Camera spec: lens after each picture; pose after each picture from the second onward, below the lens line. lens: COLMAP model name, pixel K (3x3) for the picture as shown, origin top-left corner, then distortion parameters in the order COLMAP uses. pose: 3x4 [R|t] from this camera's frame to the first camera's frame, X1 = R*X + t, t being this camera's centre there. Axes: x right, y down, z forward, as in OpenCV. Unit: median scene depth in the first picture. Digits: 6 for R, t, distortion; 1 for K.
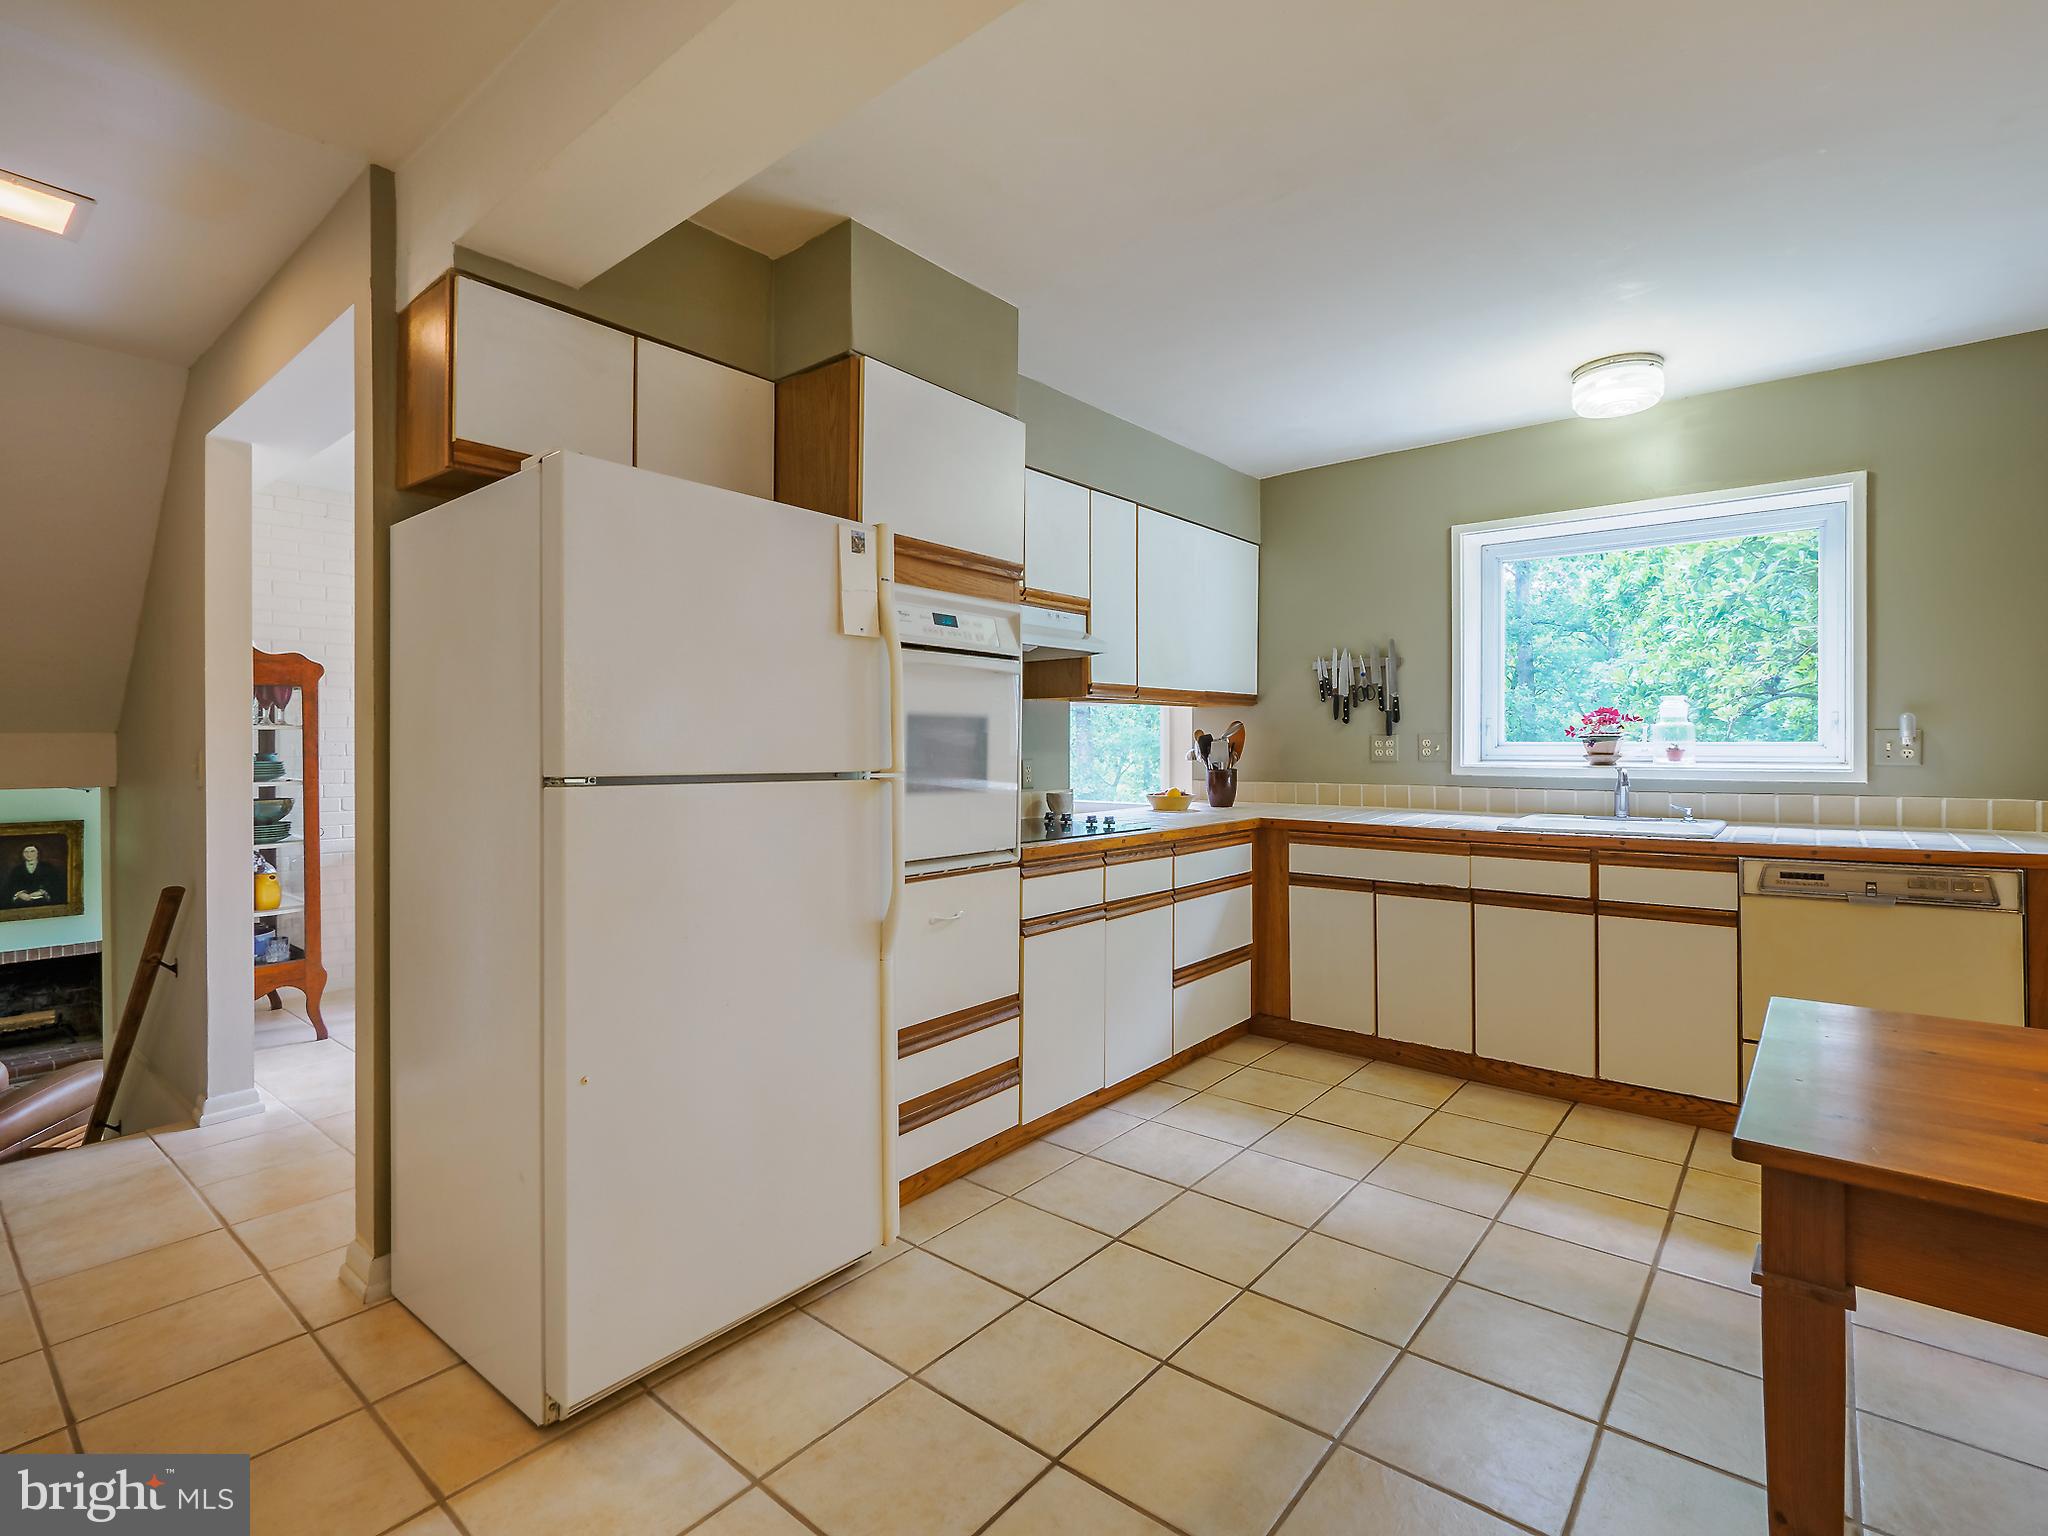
lens RADIAL K [[967.0, 0, 1014.5], [0, 967.0, 736.9], [0, 0, 1]] dist [-0.000913, -0.000139]
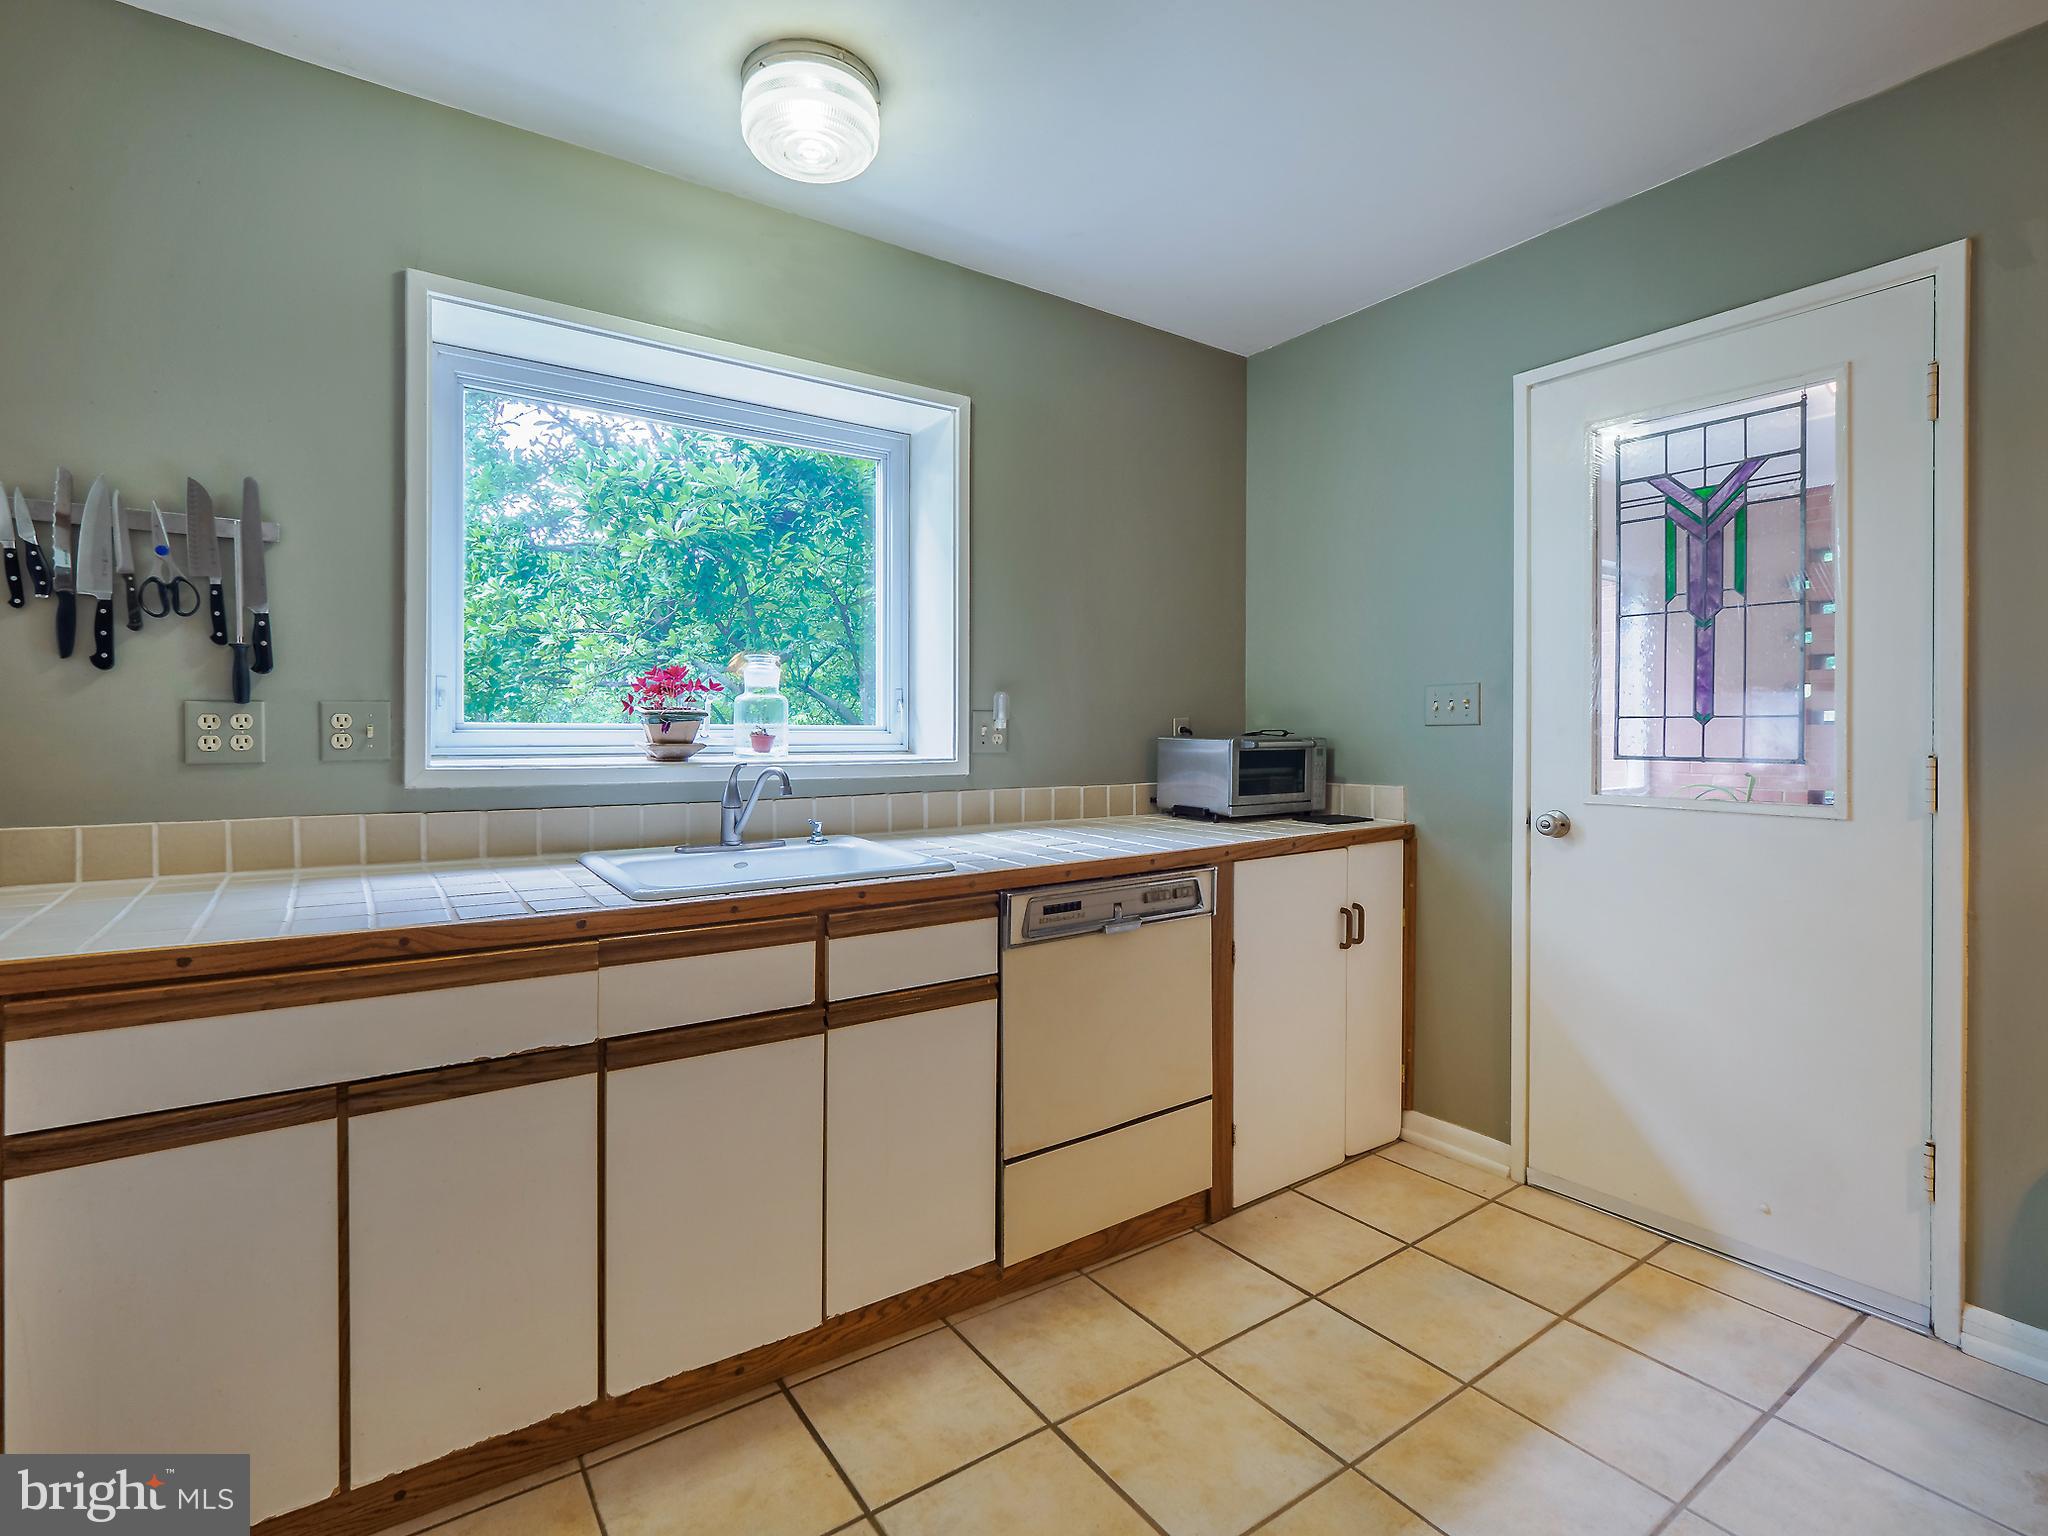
lens RADIAL K [[967.0, 0, 1014.5], [0, 967.0, 736.9], [0, 0, 1]] dist [-0.000913, -0.000139]
pose [[0.266461, -0.002333, 0.963843, 0.081163], [-0.009735, 0.999940, 0.005112, 0.009318], [-0.963797, -0.010746, 0.266422, 0.658950]]
